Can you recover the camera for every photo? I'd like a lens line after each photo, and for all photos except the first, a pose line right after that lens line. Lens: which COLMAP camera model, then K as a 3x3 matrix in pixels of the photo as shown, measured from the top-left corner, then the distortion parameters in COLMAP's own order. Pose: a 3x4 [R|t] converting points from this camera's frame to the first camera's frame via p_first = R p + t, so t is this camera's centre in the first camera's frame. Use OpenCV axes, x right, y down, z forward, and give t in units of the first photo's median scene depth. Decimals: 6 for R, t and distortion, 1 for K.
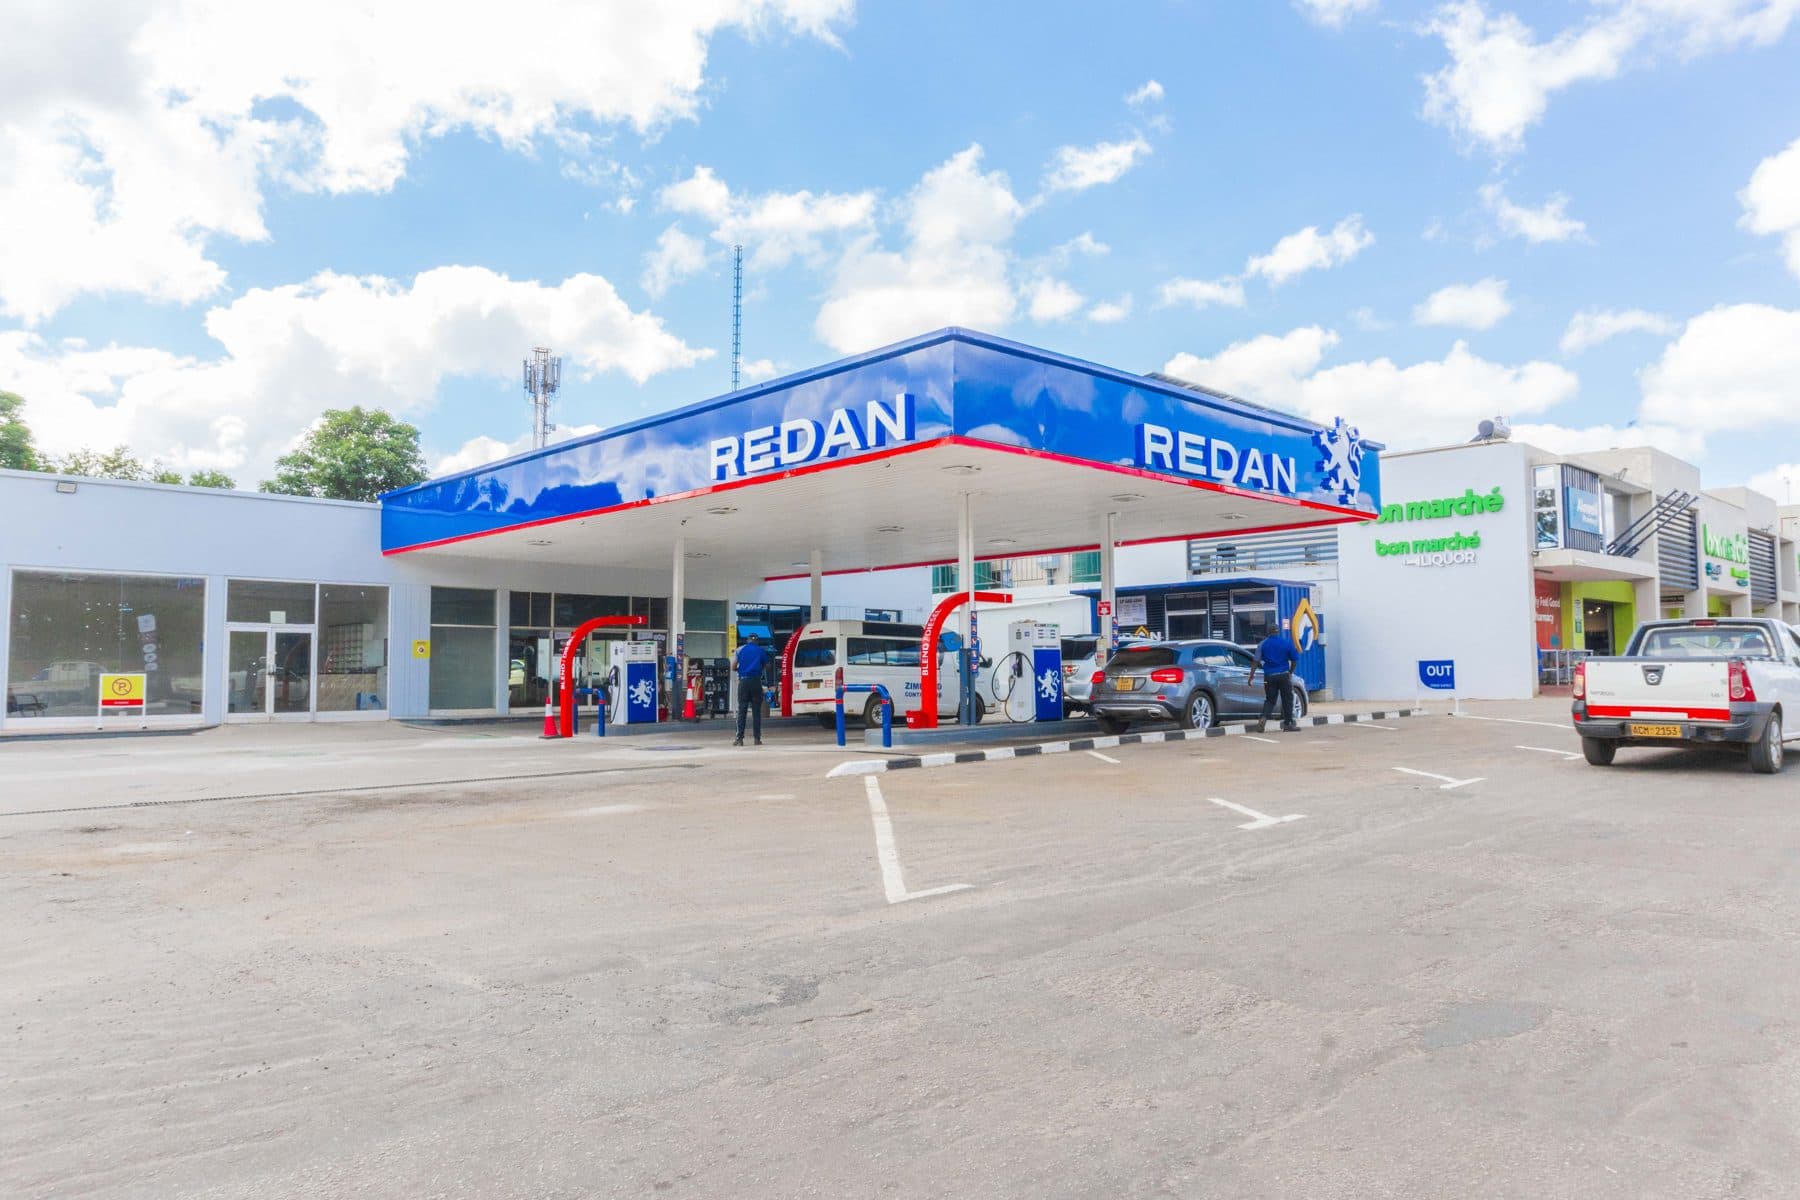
lens RADIAL K [[1235.6, 0, 900.0], [0, 1235.6, 600.0], [0, 0, 1]] dist [-0.037325, -0.000600]
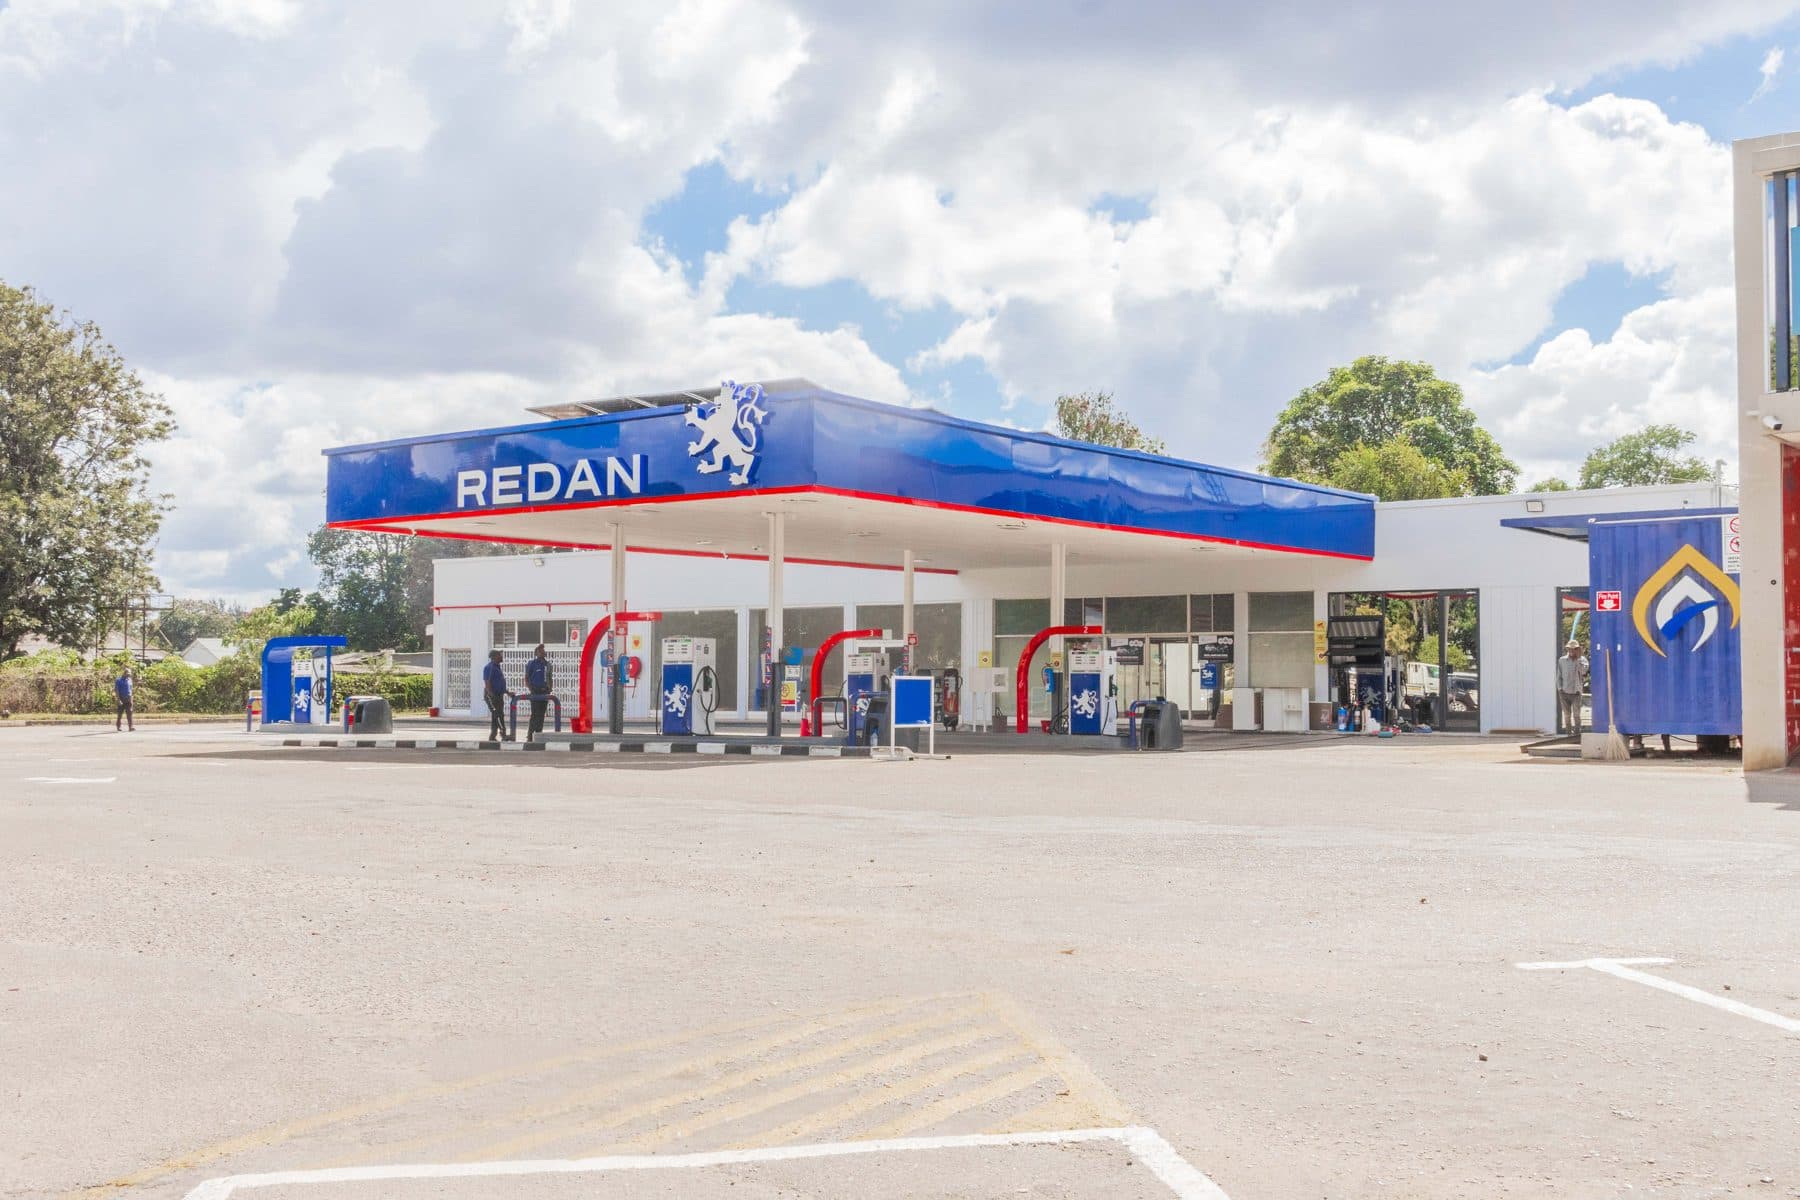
lens RADIAL K [[1777.5, 0, 905.8], [0, 1777.5, 605.9], [0, 0, 1]] dist [-0.074043, -0.007431]
pose [[0.177838, -0.033300, -0.983496, 1.750890], [0.056542, 0.998122, -0.023571, 0.040962], [0.982434, -0.051417, 0.179387, 1.020772]]
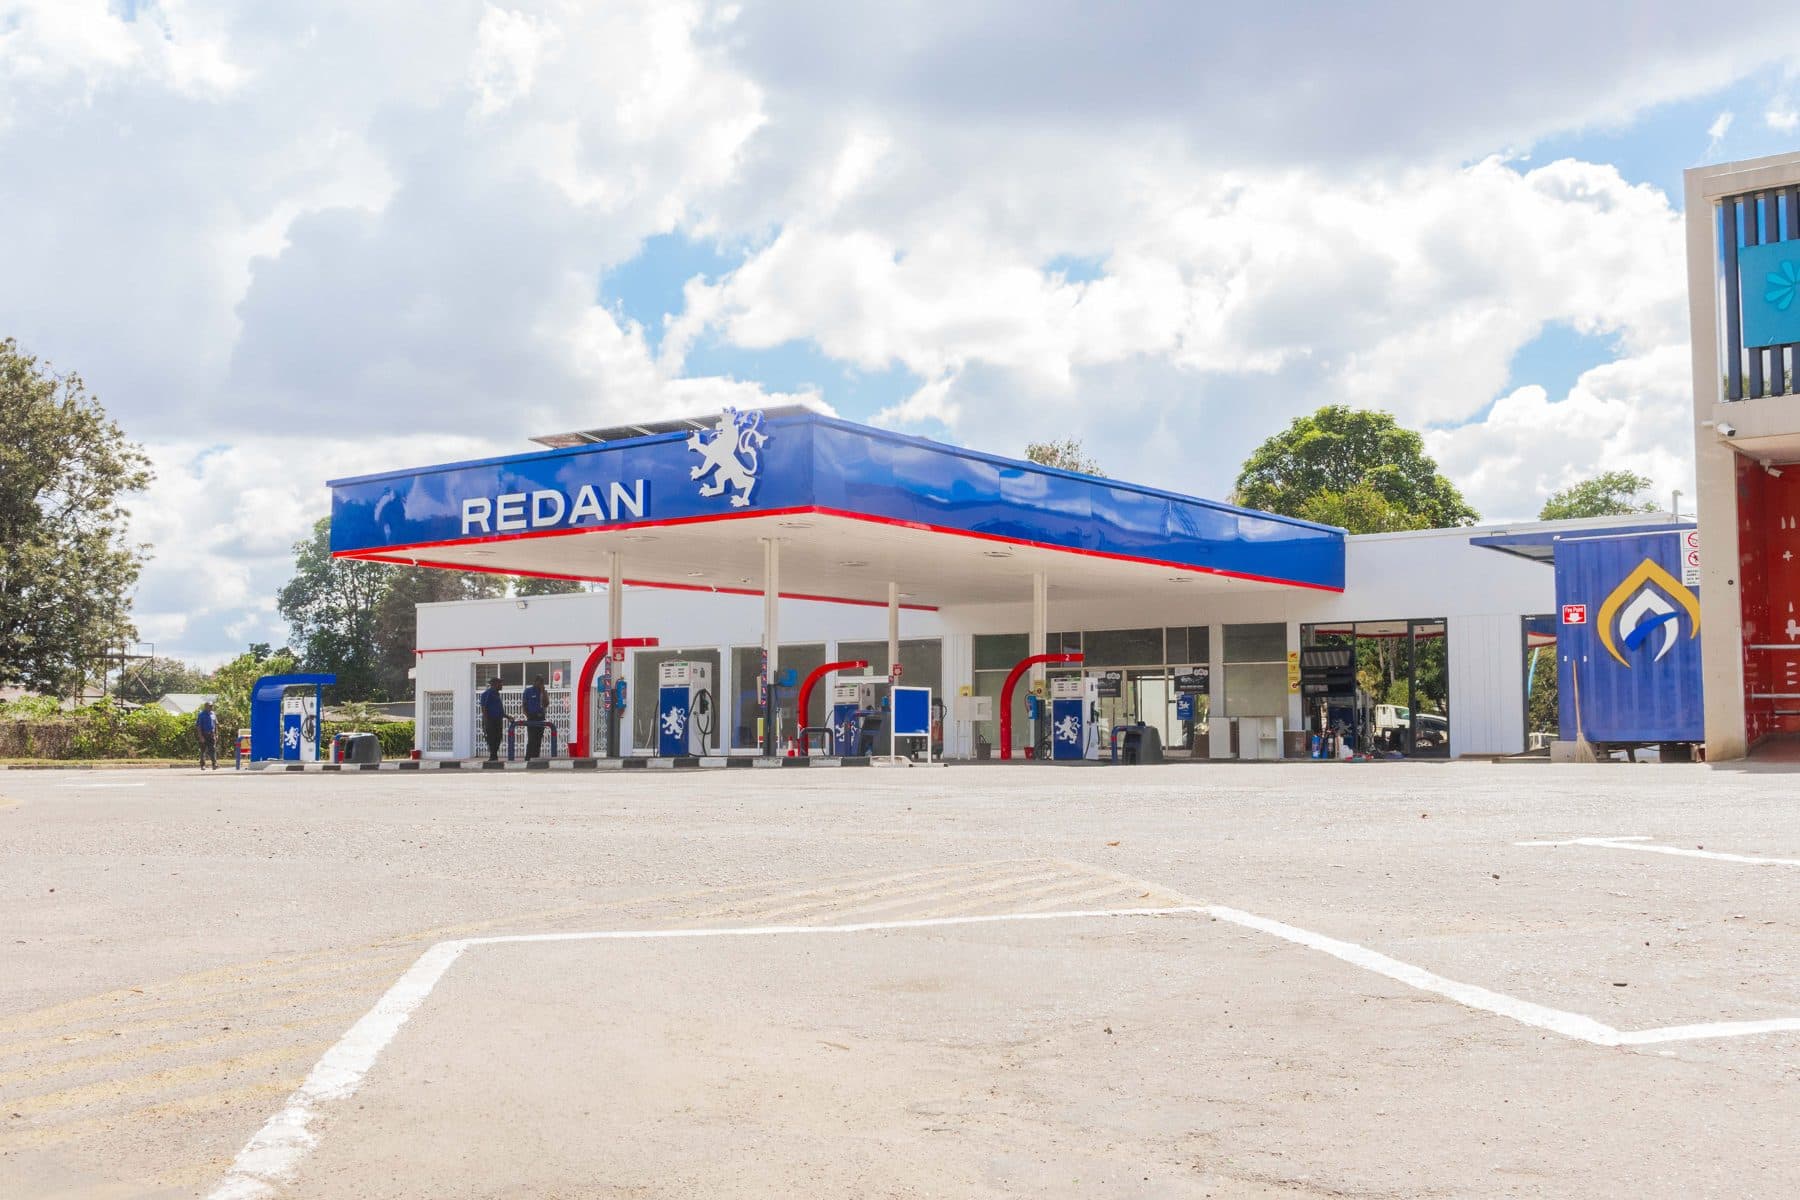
lens RADIAL K [[1781.2, 0, 900.0], [0, 1781.2, 600.0], [0, 0, 1]] dist [-0.080232, -0.003346]
pose [[0.195592, -0.071460, -0.978078, 1.796445], [0.062778, 0.996208, -0.060230, 0.075605], [0.978674, -0.049621, 0.199336, 0.982971]]
